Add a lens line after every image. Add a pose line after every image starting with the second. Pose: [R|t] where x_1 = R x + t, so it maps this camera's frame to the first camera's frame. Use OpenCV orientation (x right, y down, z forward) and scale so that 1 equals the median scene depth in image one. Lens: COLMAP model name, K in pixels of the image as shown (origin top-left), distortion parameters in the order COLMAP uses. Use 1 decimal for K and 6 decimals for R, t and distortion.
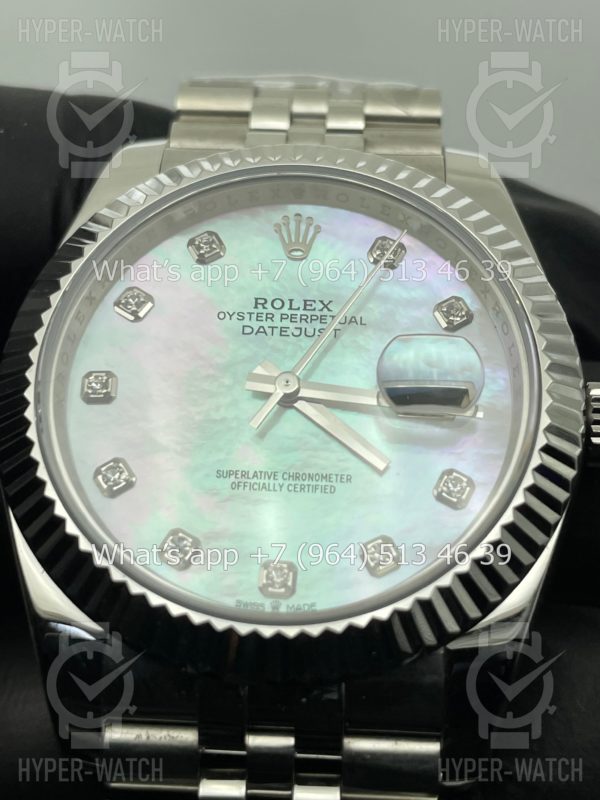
lens RADIAL K [[1214.9, 0, 294.7], [0, 1214.9, 404.2], [0, 0, 1]] dist [0.124922, 0.000000]
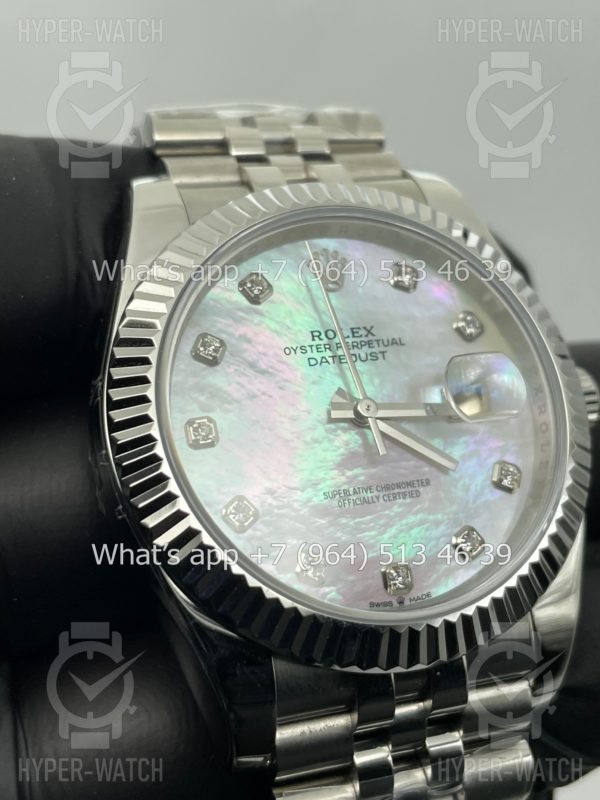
lens RADIAL K [[1214.9, 0, 301.3], [0, 1214.9, 396.9], [0, 0, 1]] dist [0.124922, 0.000000]
pose [[0.921272, -0.131208, 0.366118, -0.461540], [0.095271, 0.988828, 0.114639, -0.157699], [-0.377069, -0.070734, 0.923480, -0.036195]]
